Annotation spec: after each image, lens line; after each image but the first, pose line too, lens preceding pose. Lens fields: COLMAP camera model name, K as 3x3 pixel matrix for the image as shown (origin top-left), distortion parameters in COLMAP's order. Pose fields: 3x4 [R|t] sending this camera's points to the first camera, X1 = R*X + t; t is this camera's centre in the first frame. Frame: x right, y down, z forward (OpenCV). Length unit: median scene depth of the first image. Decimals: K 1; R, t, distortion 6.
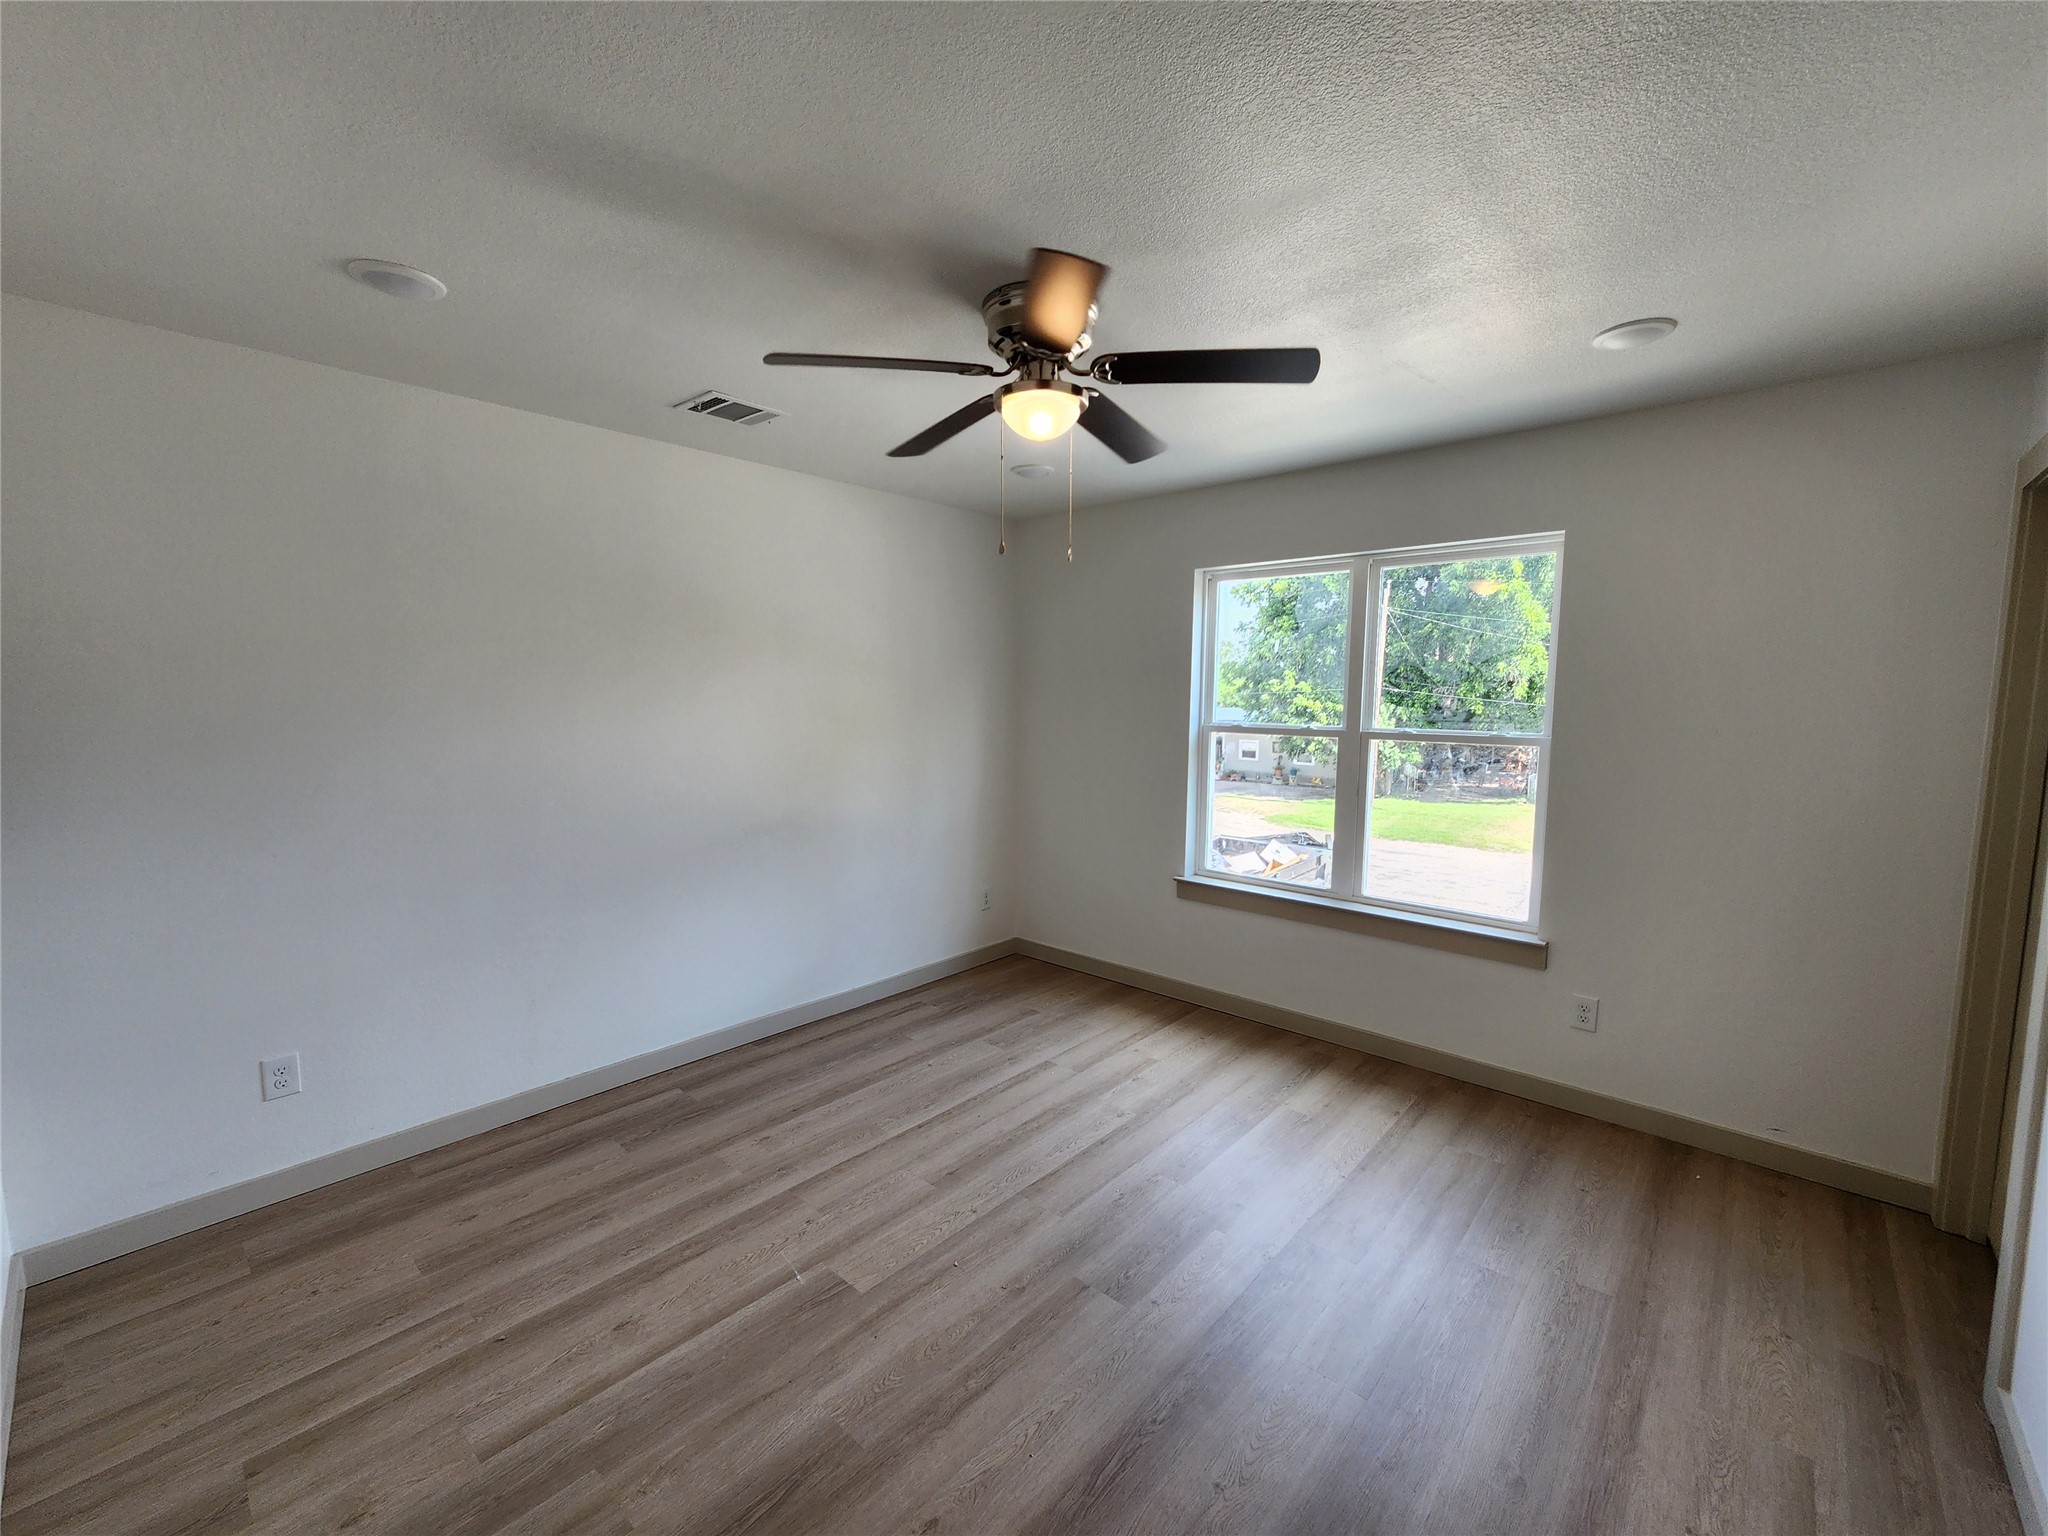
lens RADIAL K [[832.6, 0, 1026.9], [0, 832.6, 773.9], [0, 0, 1]] dist [0.006320, 0.000472]
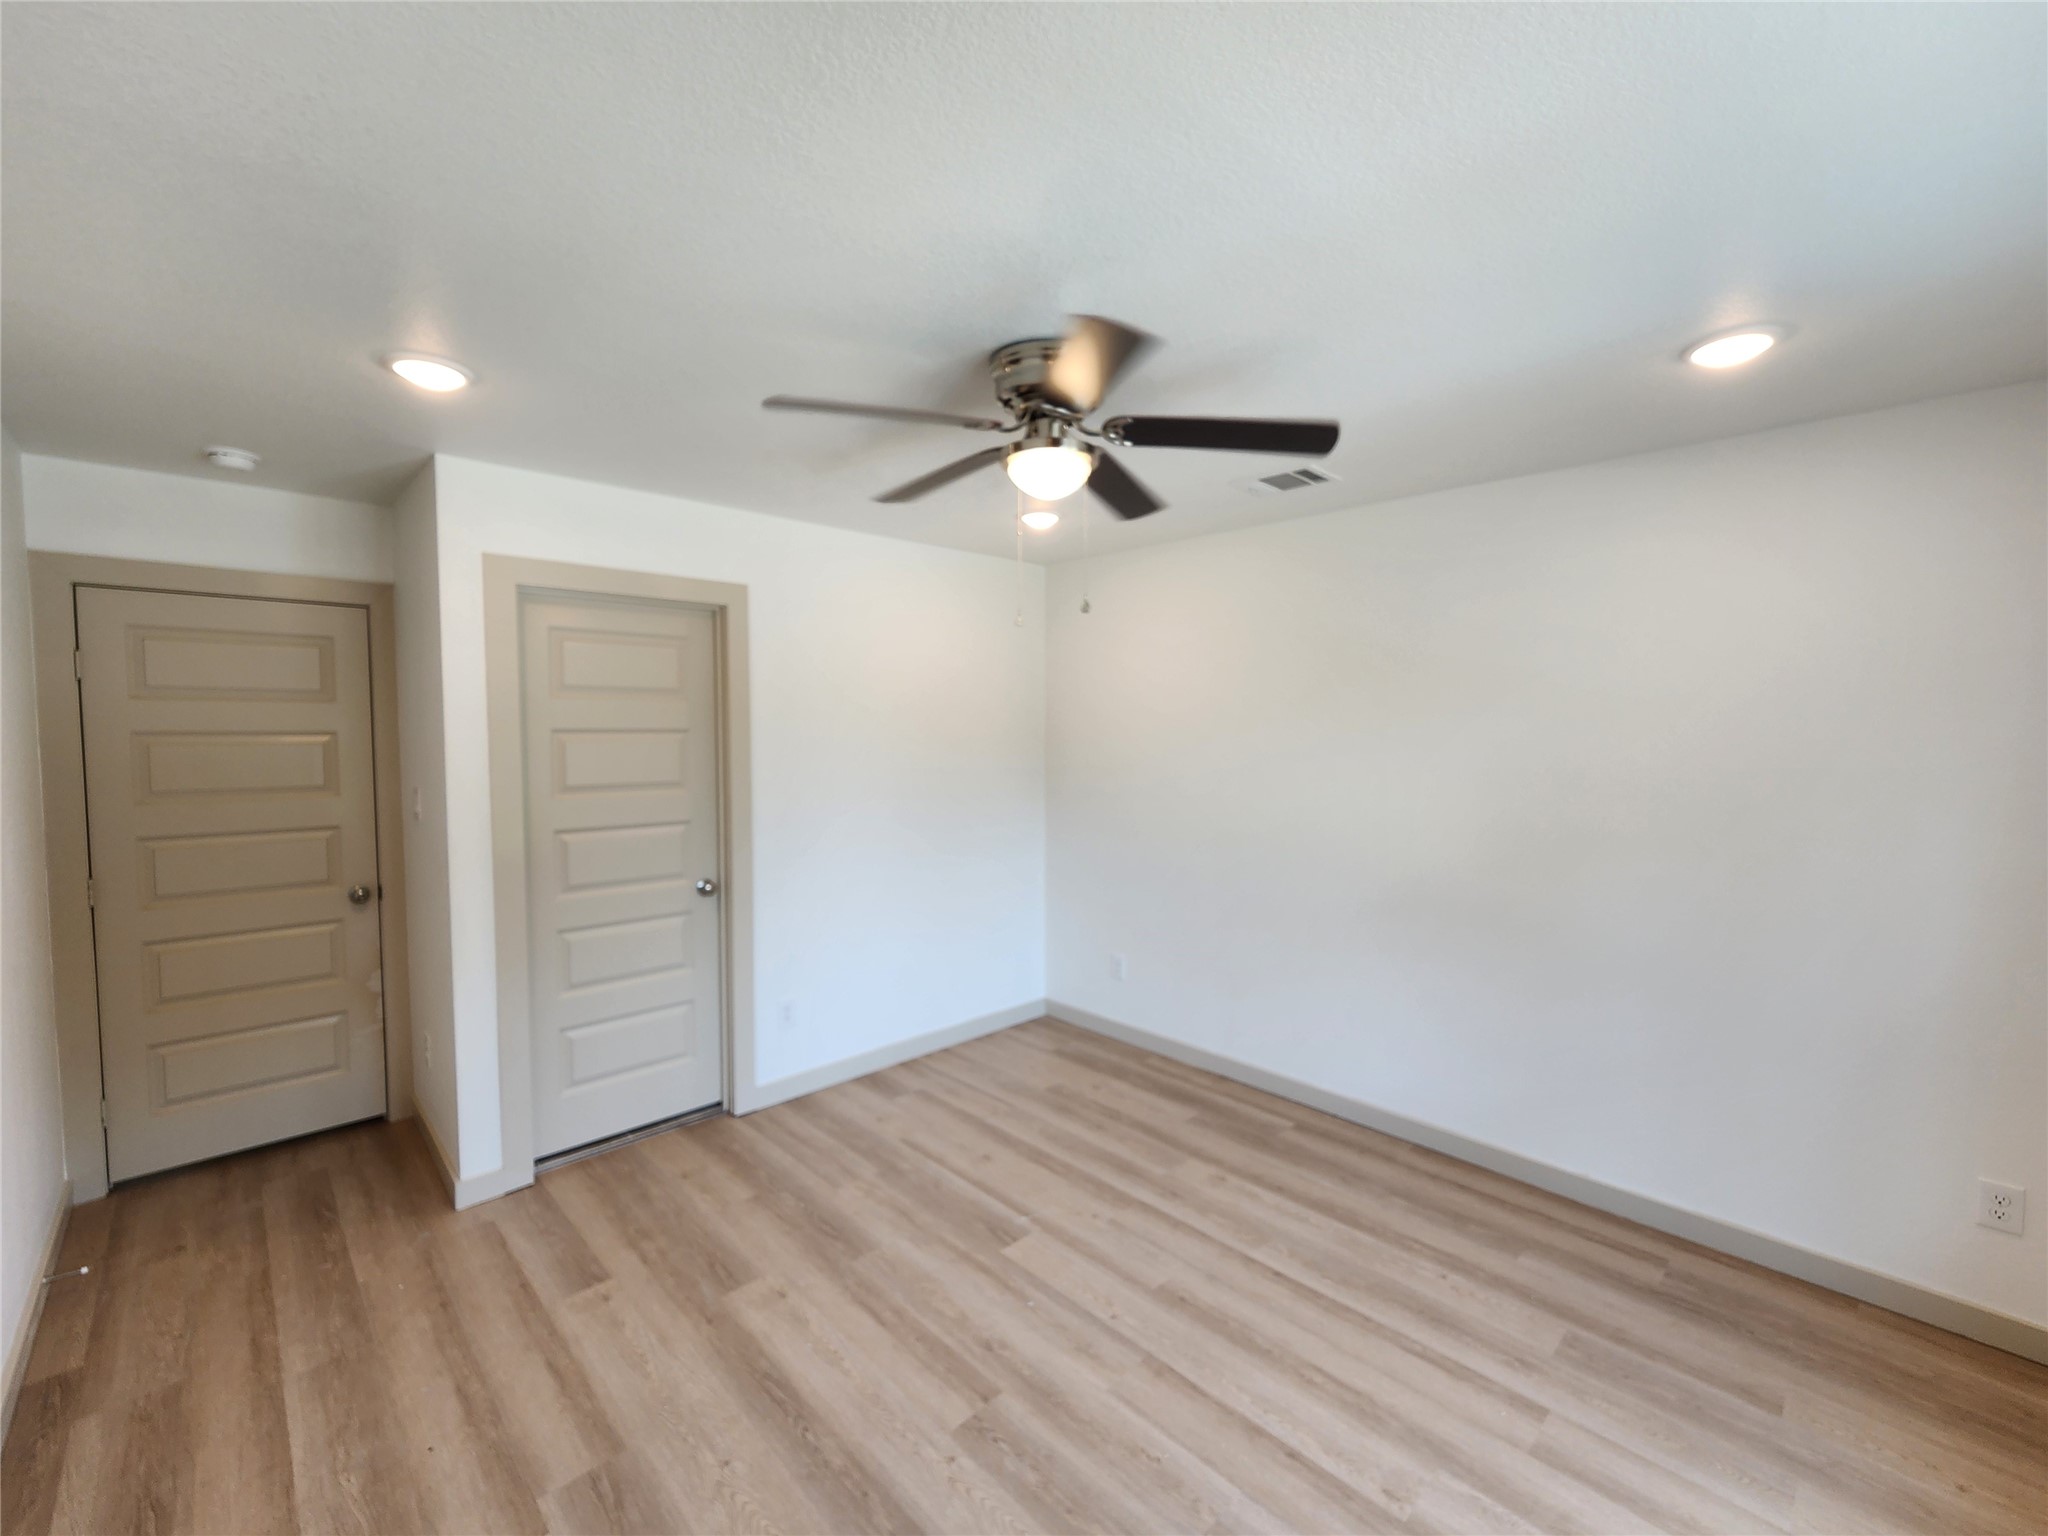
lens RADIAL K [[844.4, 0, 1028.7], [0, 844.4, 774.9], [0, 0, 1]] dist [0.005774, 0.000804]
pose [[-0.065622, 0.054764, -0.996341, 0.843875], [-0.100989, 0.993001, 0.061232, -0.118474], [0.992721, 0.104638, -0.059632, 0.900891]]
